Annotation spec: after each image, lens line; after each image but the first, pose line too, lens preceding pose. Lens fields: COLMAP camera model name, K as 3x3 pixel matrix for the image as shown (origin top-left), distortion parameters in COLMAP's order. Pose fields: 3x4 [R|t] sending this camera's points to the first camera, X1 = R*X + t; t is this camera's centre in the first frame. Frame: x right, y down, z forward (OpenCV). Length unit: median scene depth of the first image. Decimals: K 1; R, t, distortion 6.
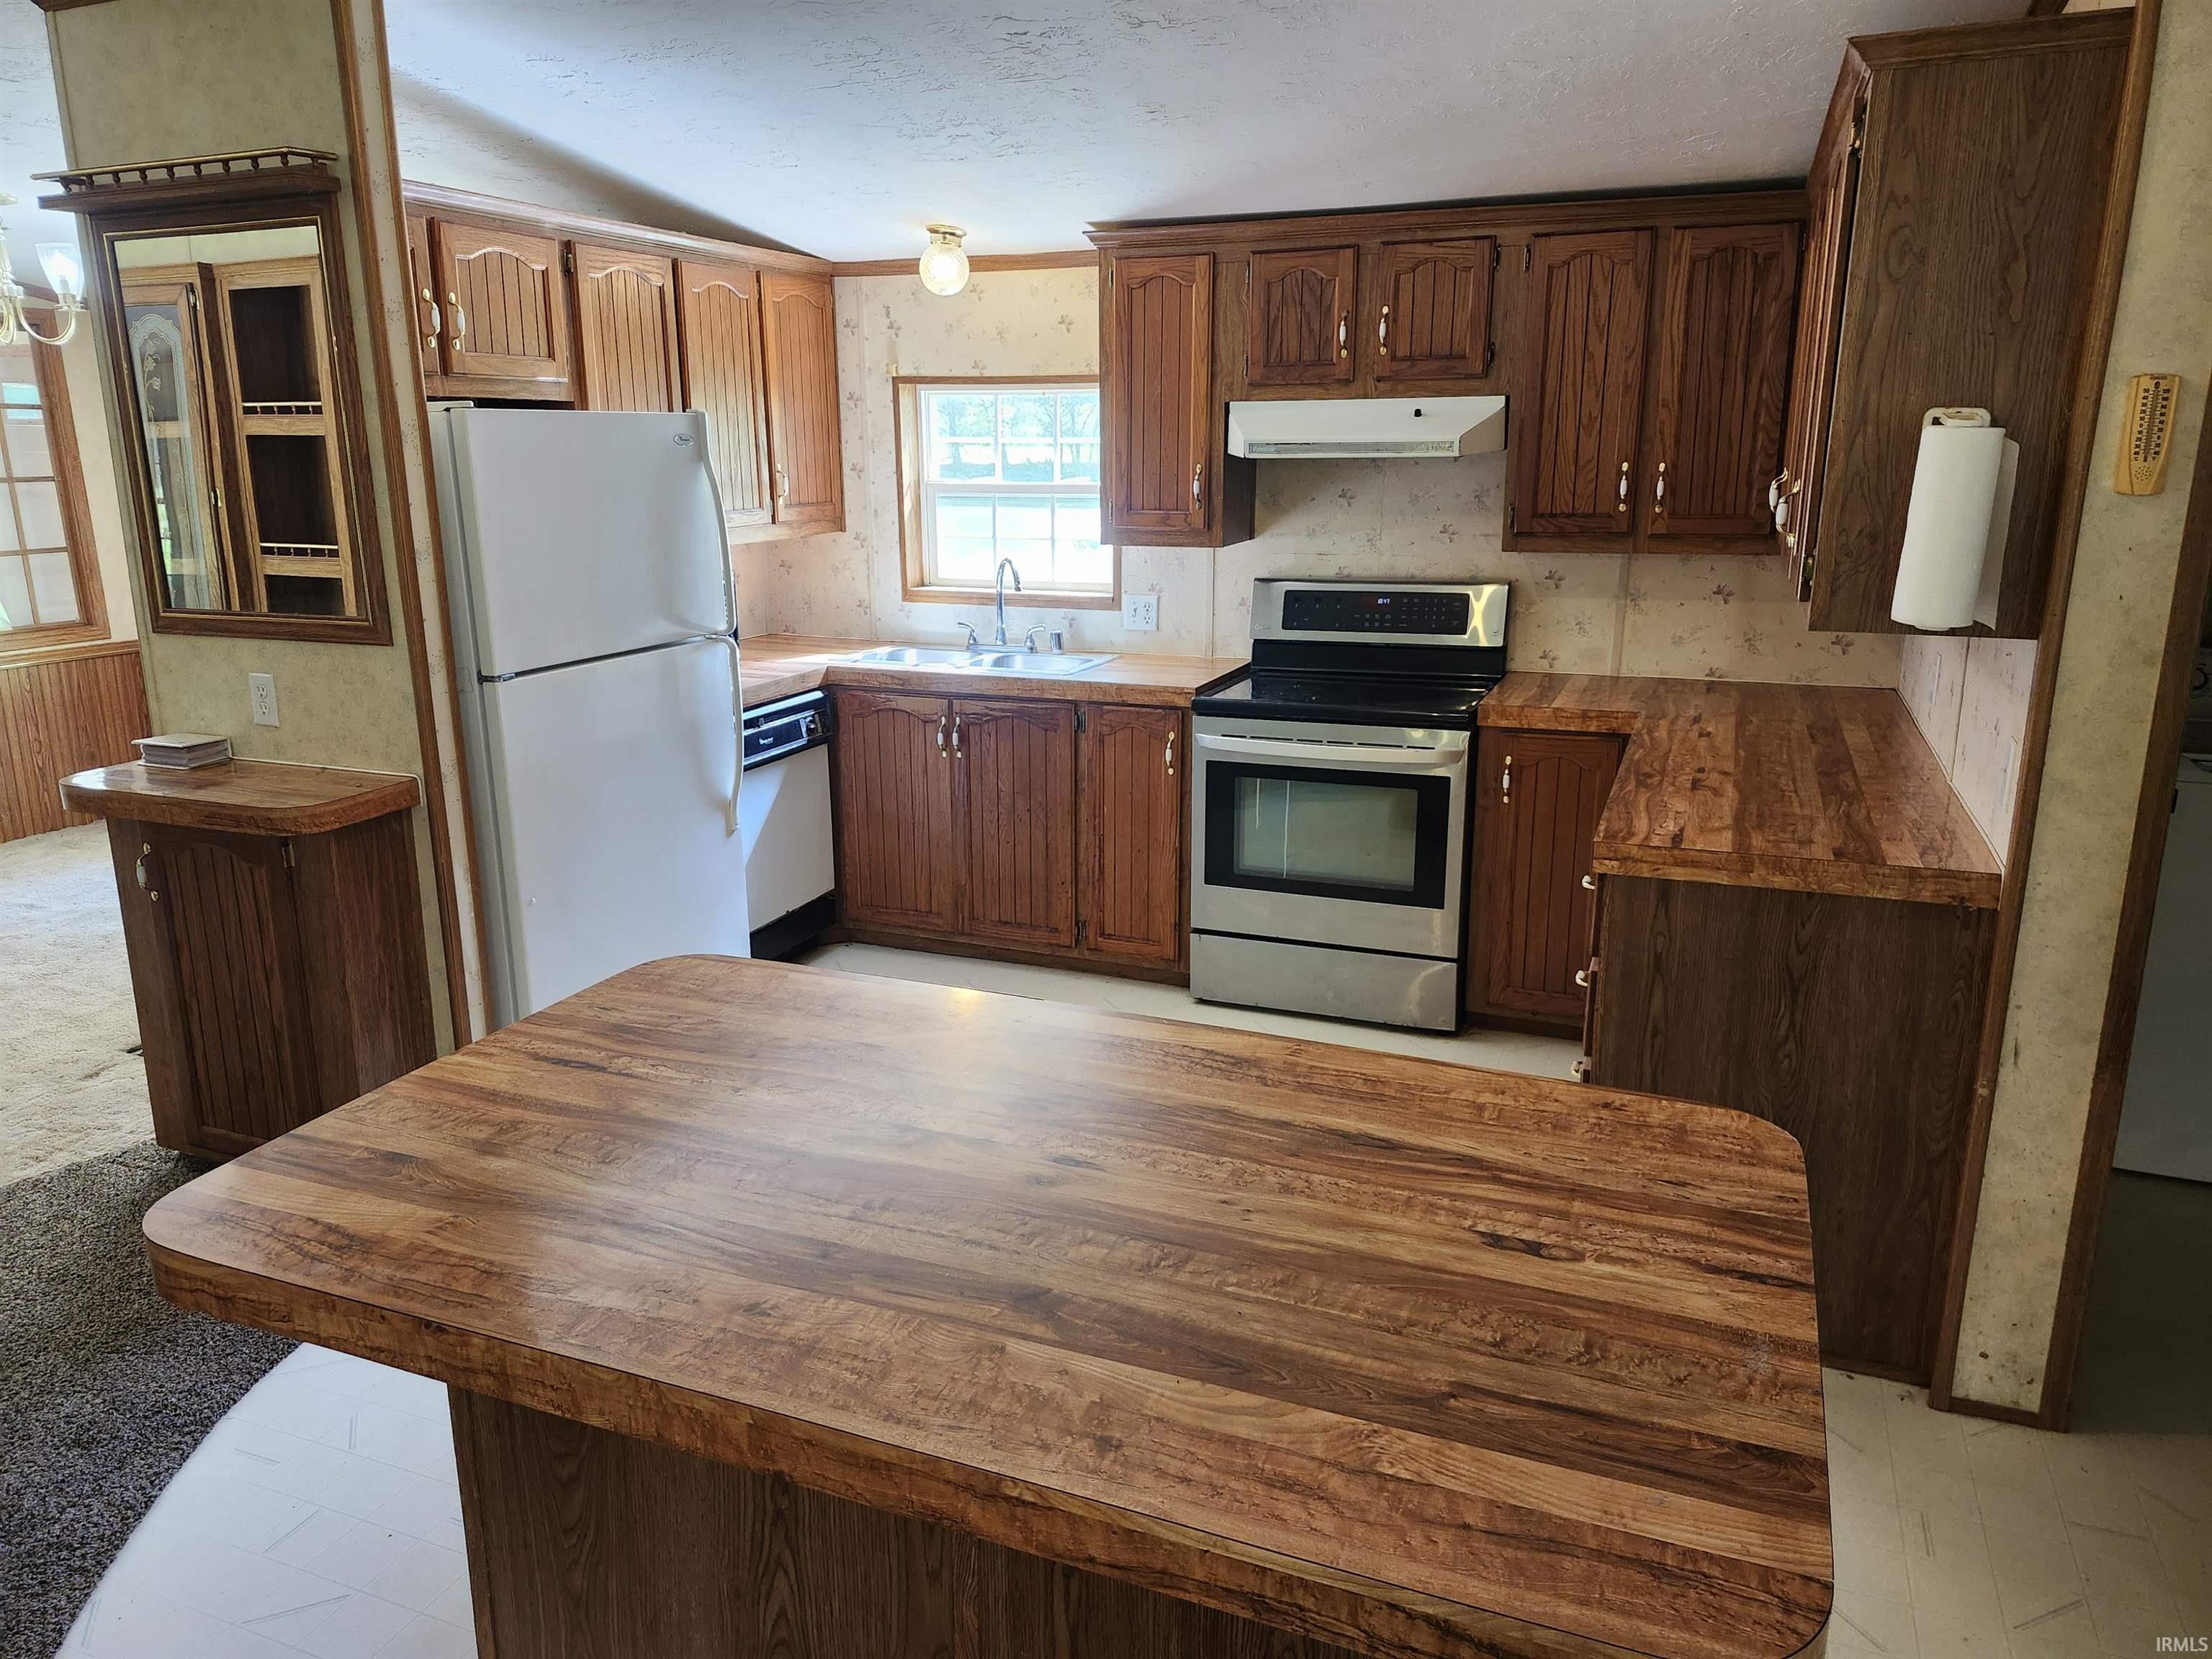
lens RADIAL K [[1530.7, 0, 1098.8], [0, 1530.7, 821.7], [0, 0, 1]] dist [0.106097, -0.134055]
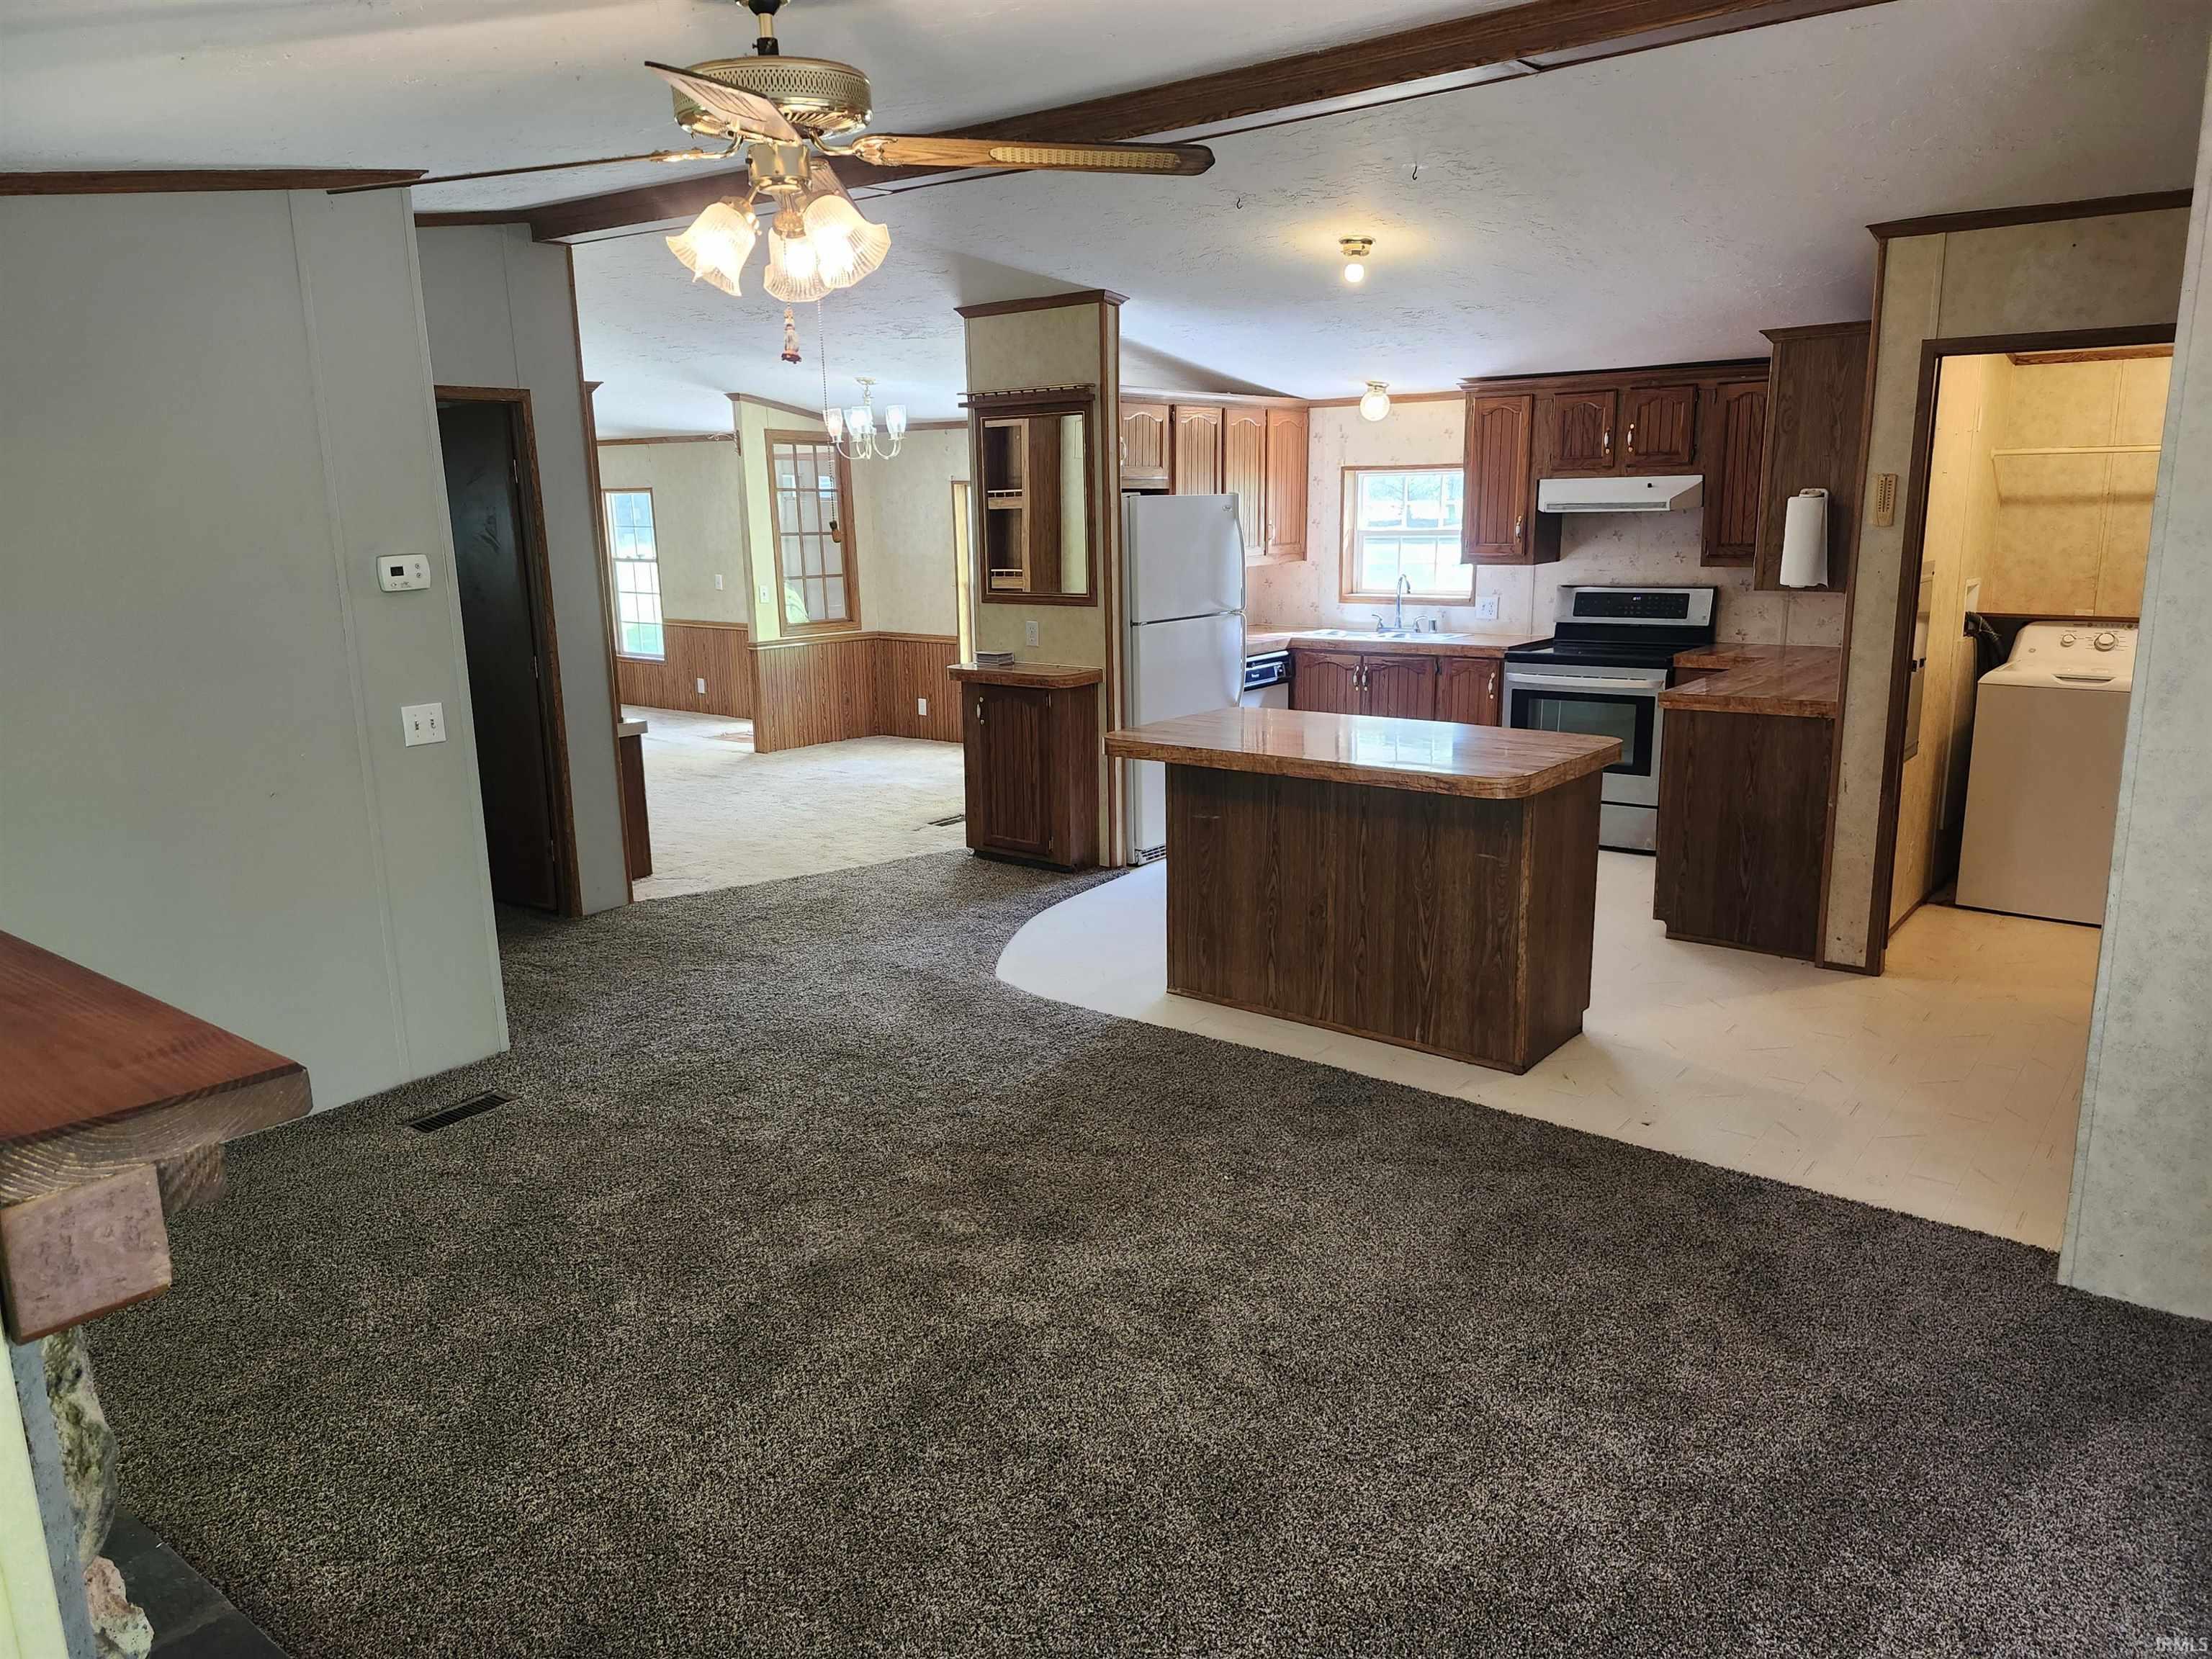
lens RADIAL K [[1530.7, 0, 1098.8], [0, 1530.7, 821.7], [0, 0, 1]] dist [0.106097, -0.134055]
pose [[0.958787, 0.049270, -0.279822, 0.124654], [-0.059030, 0.997903, -0.026554, 0.191100], [0.277927, 0.041978, 0.959685, -0.813003]]
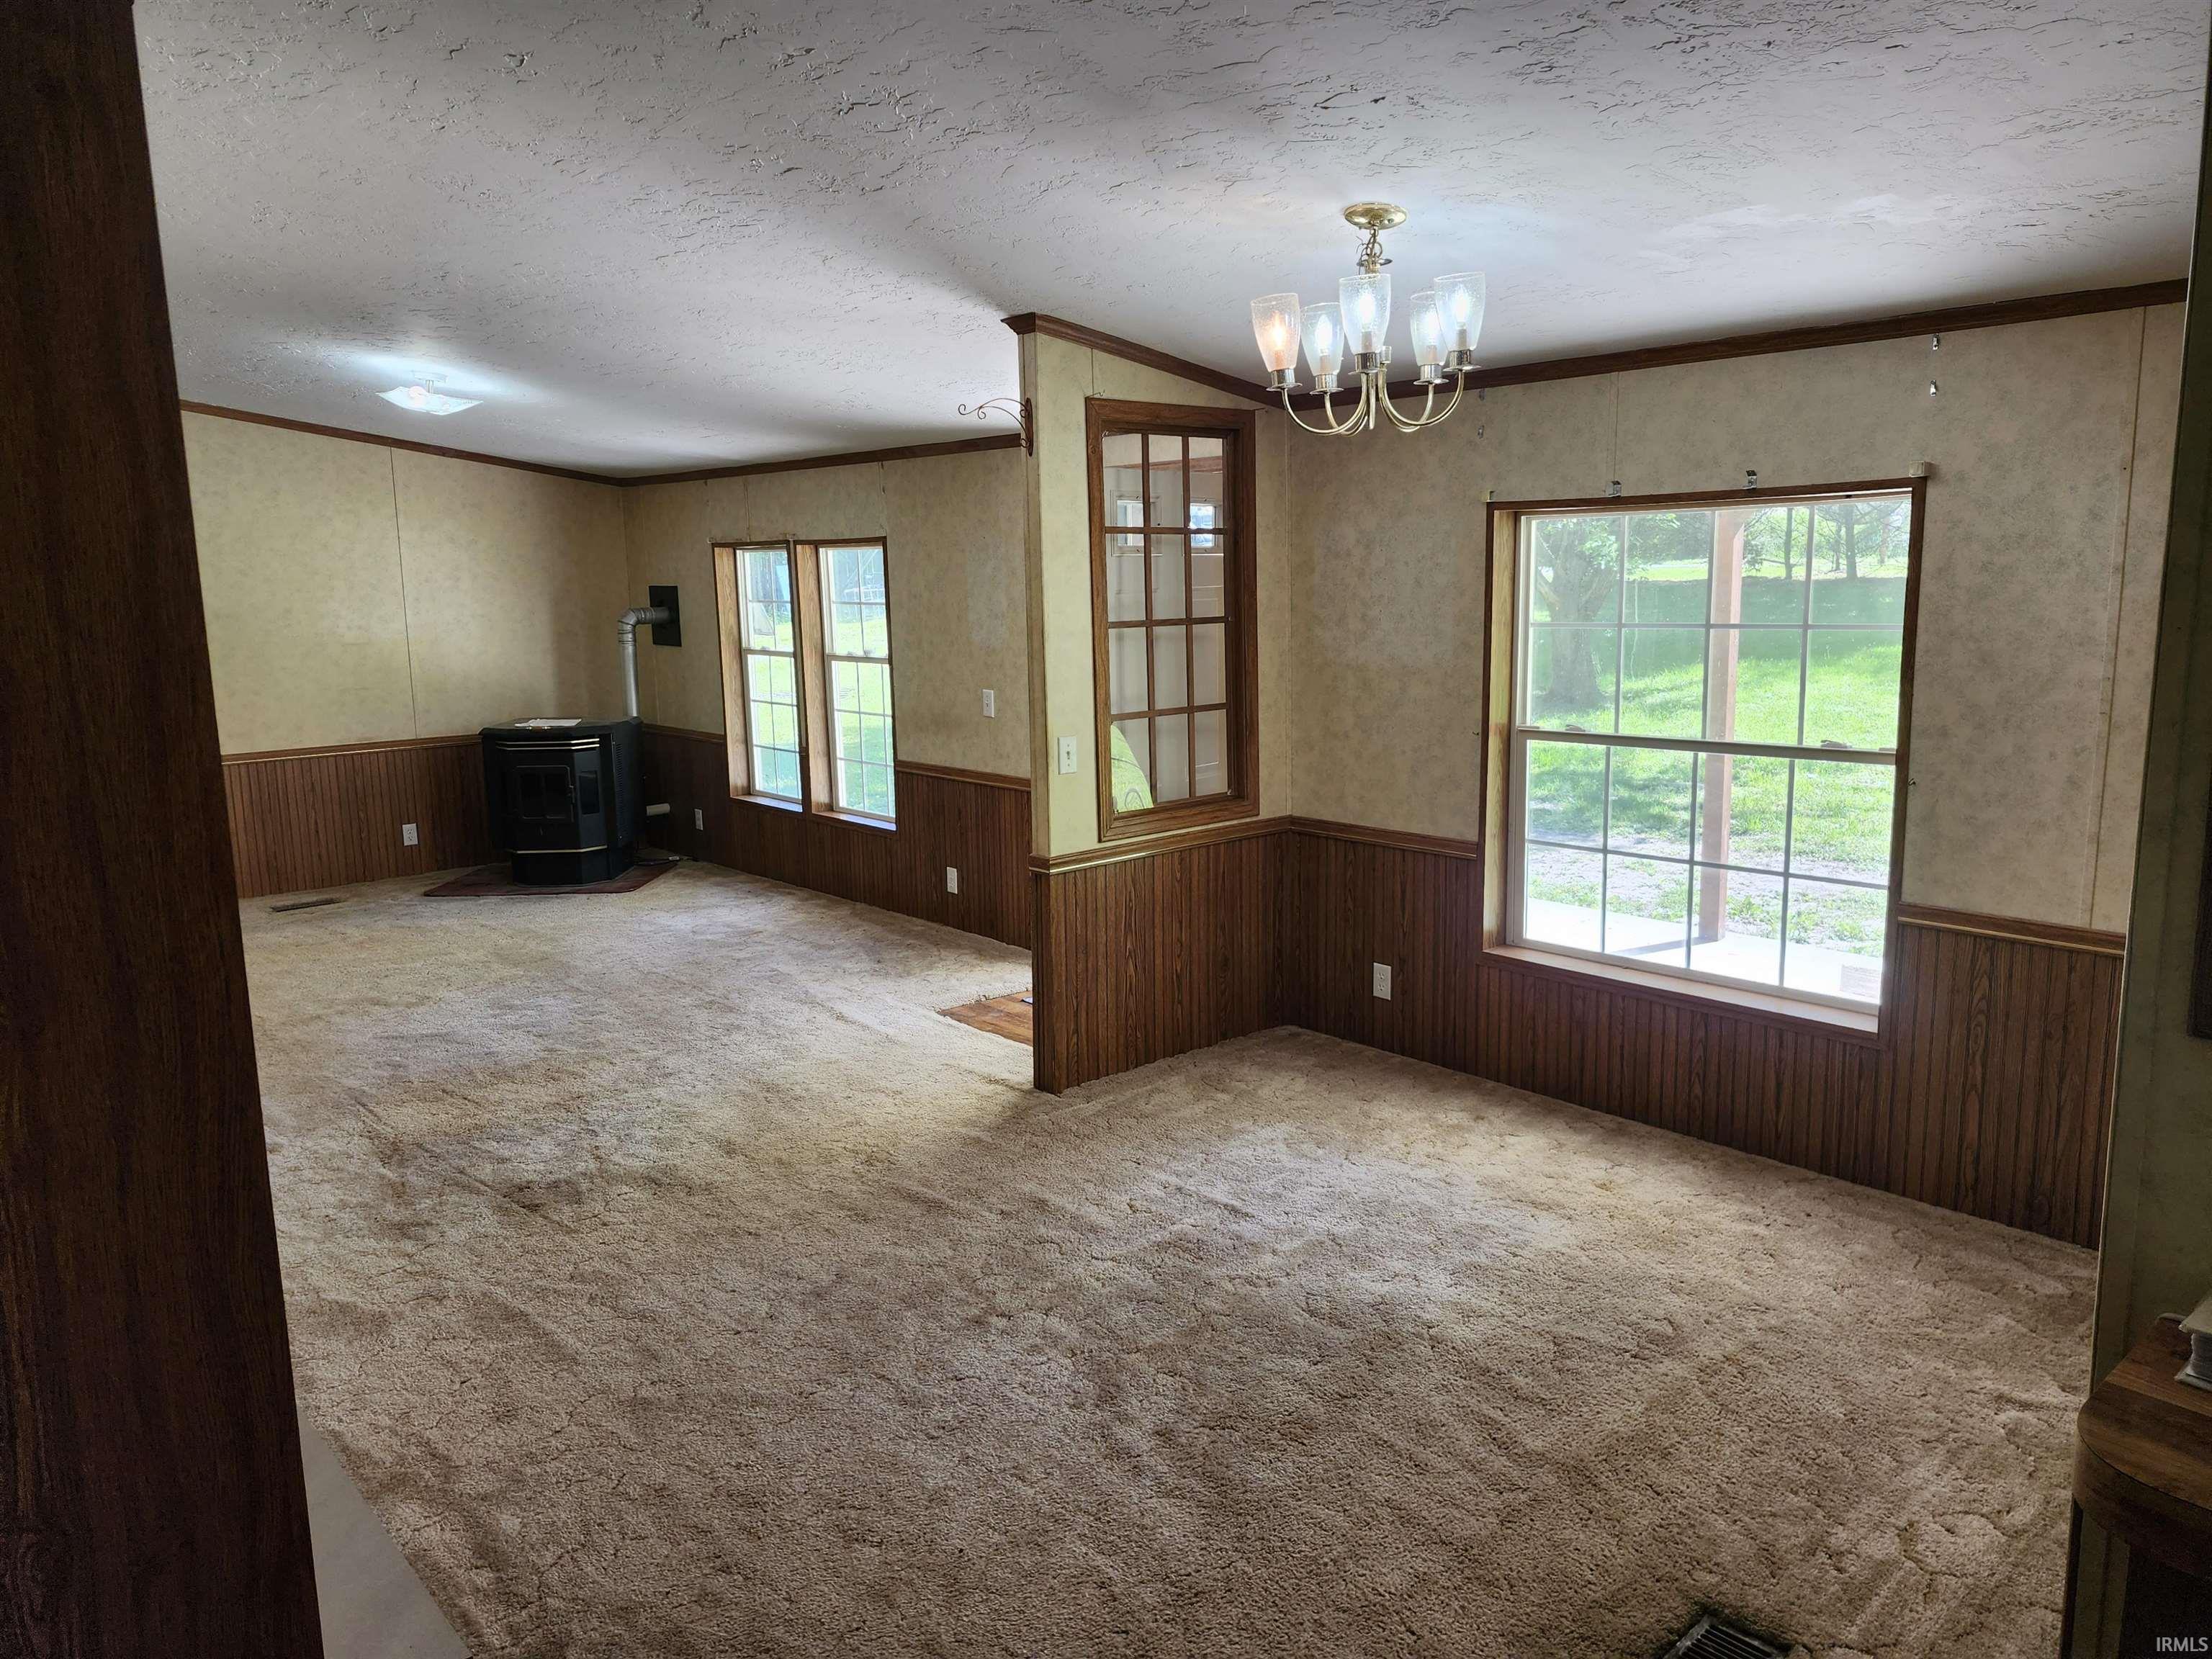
lens RADIAL K [[1528.0, 0, 1079.3], [0, 1528.0, 834.3], [0, 0, 1]] dist [0.097966, -0.117566]
pose [[0.883365, 0.068348, -0.463676, -0.583222], [-0.098774, 0.994239, -0.041621, -0.110532], [0.458160, 0.082566, 0.885027, 0.435893]]
